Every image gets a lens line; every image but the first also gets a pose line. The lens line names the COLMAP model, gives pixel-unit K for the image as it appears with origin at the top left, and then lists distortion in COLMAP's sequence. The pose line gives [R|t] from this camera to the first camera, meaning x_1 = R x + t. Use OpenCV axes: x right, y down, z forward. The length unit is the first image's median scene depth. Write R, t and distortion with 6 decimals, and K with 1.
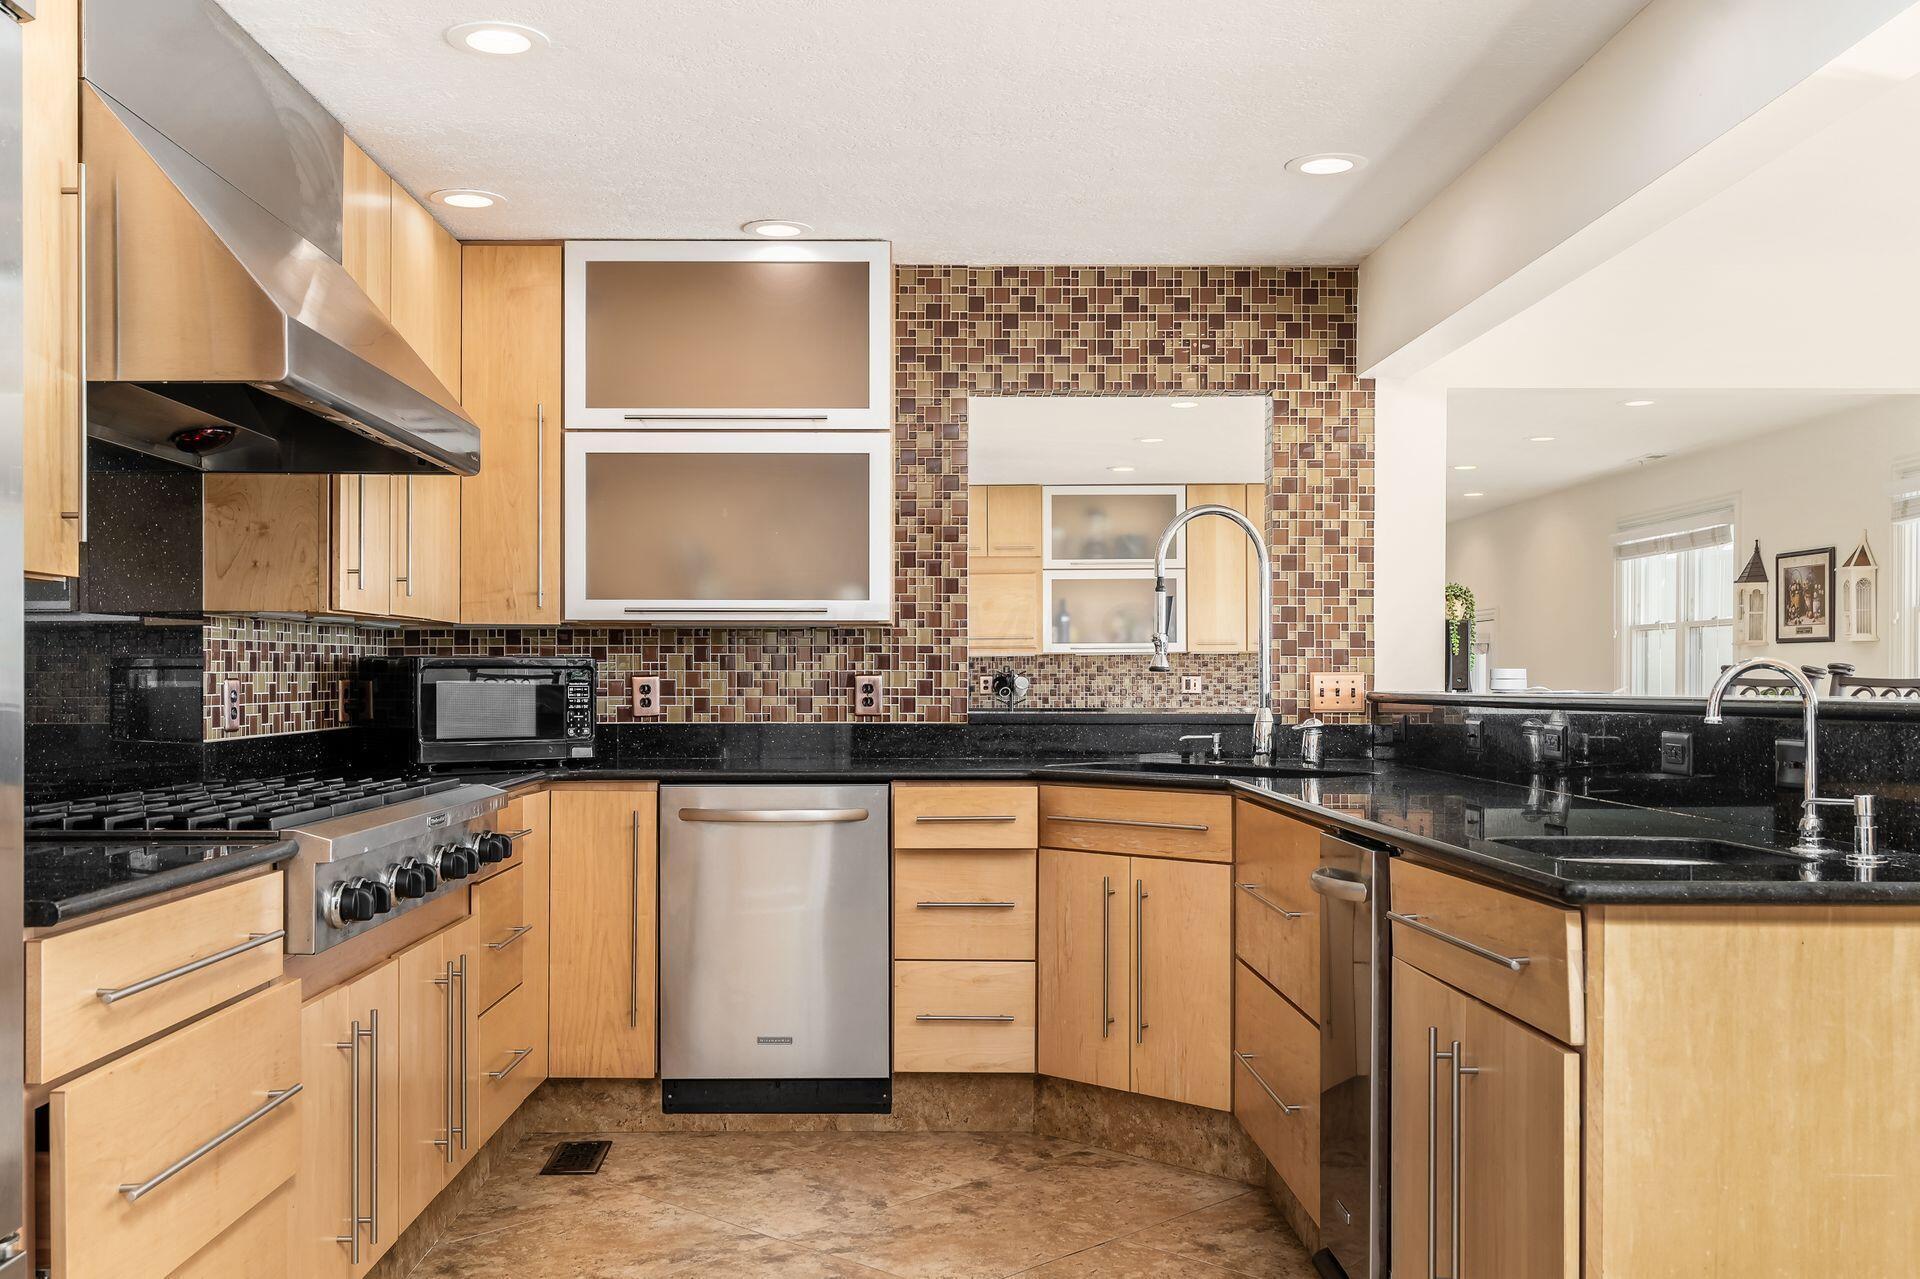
lens RADIAL K [[1720.2, 0, 962.7], [0, 1720.2, 671.0], [0, 0, 1]] dist [-0.007714, -0.005635]
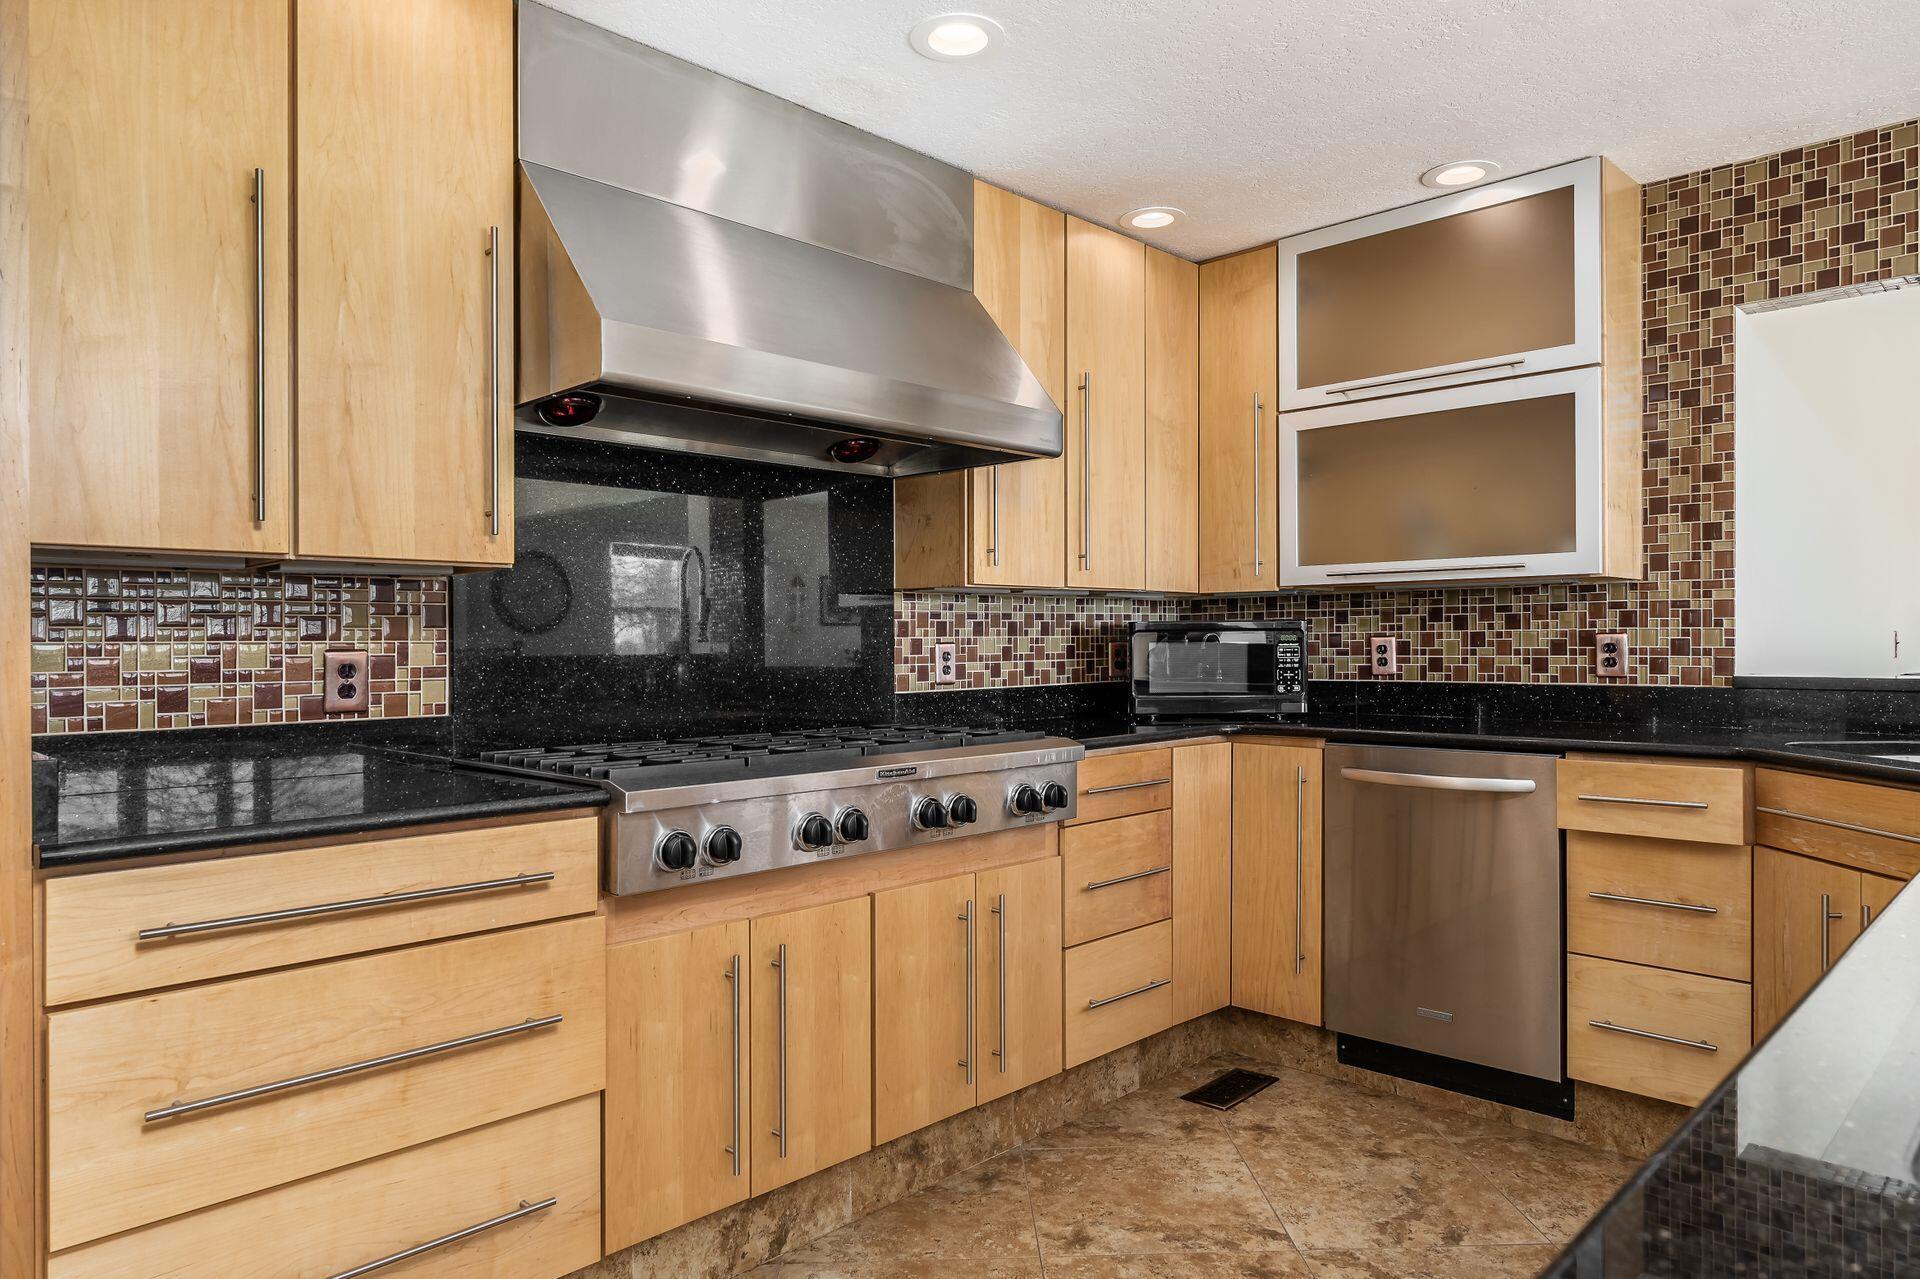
lens RADIAL K [[1185.0, 0, 1031.3], [0, 1185.0, 639.5], [0, 0, 1]] dist [-0.012410, -0.000192]
pose [[0.709151, -0.007663, -0.705015, 0.176955], [0.010673, 0.999943, -0.000133, 0.002515], [0.704976, -0.007431, 0.709192, 0.334321]]
